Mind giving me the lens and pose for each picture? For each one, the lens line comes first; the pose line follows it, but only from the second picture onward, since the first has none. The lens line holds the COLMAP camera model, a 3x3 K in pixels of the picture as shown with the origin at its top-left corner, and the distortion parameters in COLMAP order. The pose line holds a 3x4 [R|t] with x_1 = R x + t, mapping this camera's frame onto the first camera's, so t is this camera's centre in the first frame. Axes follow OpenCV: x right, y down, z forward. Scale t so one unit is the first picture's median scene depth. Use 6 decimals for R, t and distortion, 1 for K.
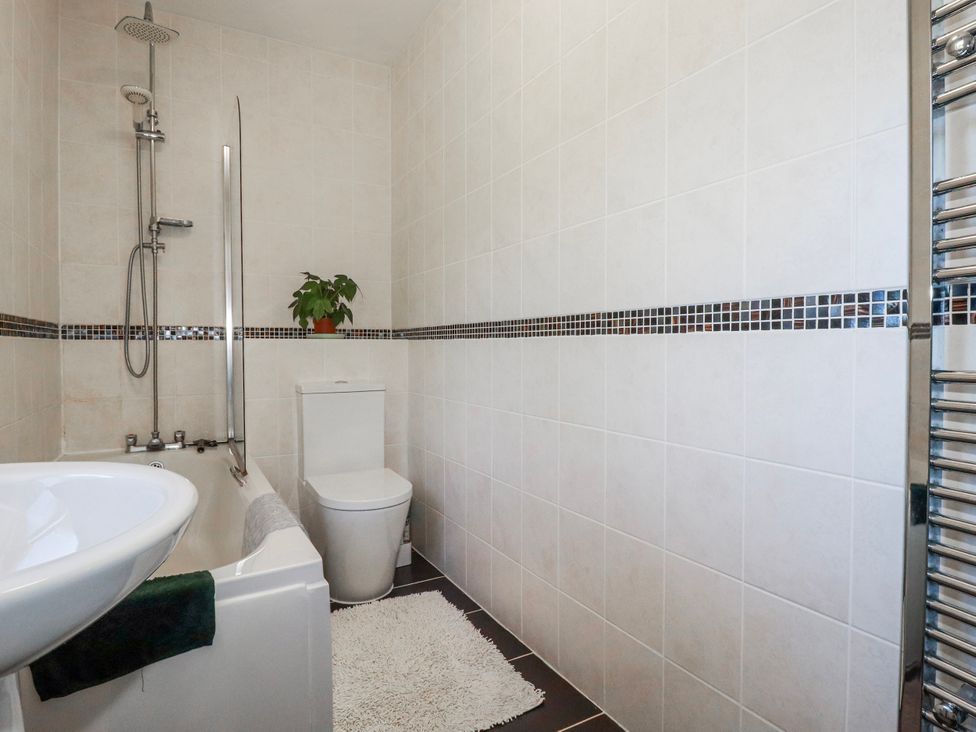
lens RADIAL K [[565.7, 0, 489.8], [0, 565.7, 362.9], [0, 0, 1]] dist [0.015516, -0.017478]
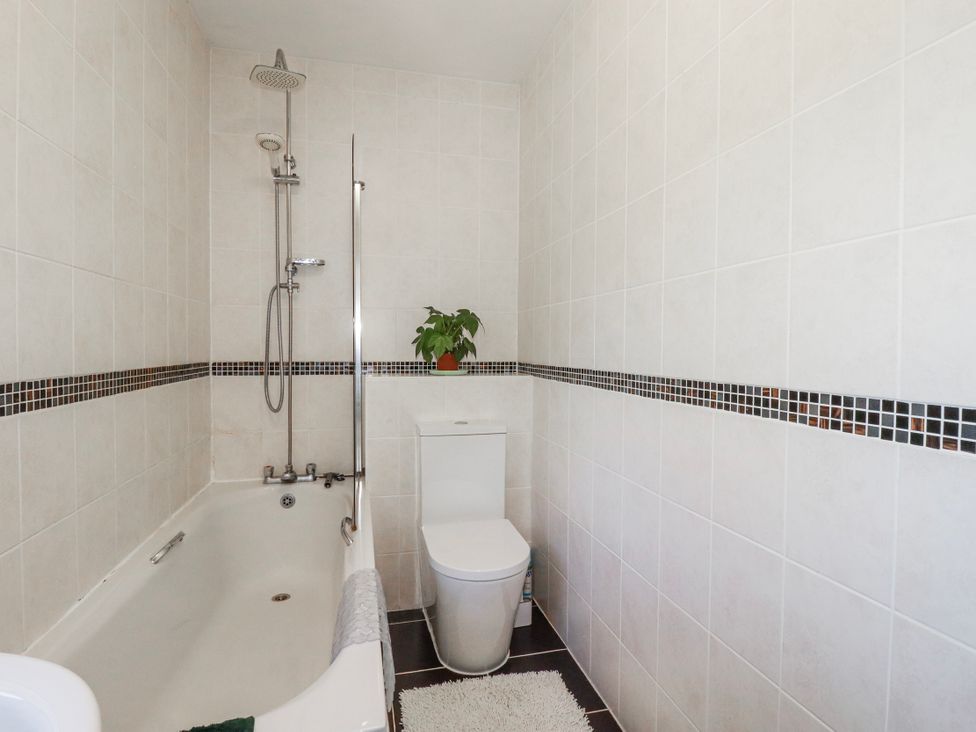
lens RADIAL K [[522.5, 0, 487.1], [0, 522.5, 360.6], [0, 0, 1]] dist [-0.001765, -0.002751]
pose [[0.964461, 0.014895, -0.263806, 0.009809], [-0.014068, 0.999888, 0.005023, -0.079770], [0.263852, -0.001133, 0.964563, 0.175872]]
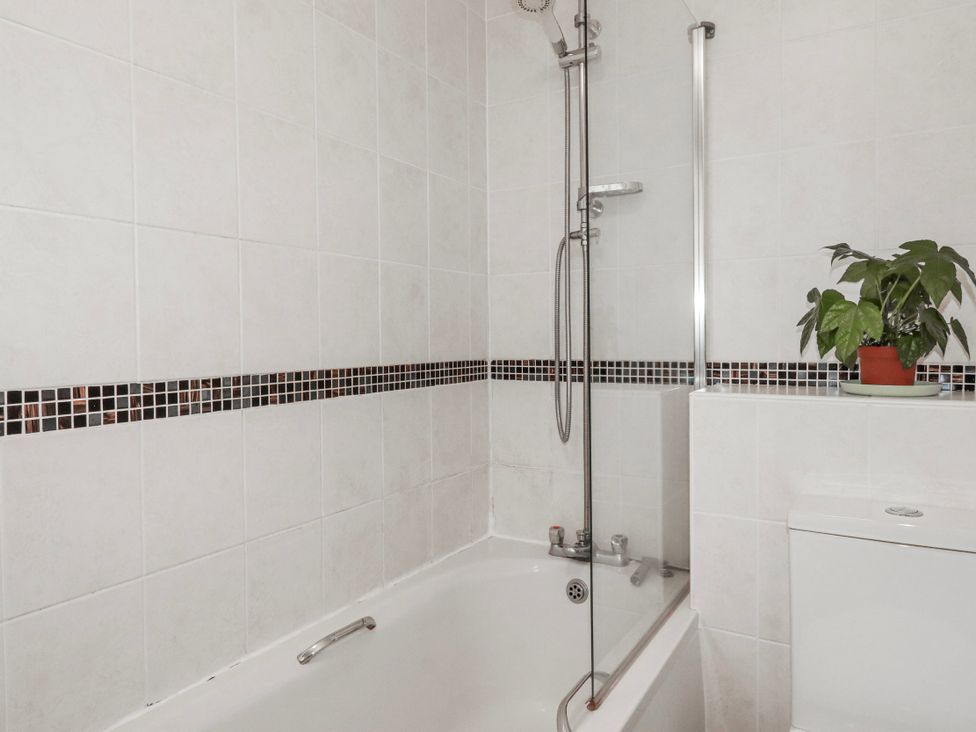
lens RADIAL K [[674.2, 0, 486.9], [0, 674.2, 357.9], [0, 0, 1]] dist [0.008788, -0.006430]
pose [[0.502366, 0.024465, -0.864309, -0.002292], [-0.013508, 0.999700, 0.020446, -0.084515], [0.864550, 0.001404, 0.502545, 0.538356]]
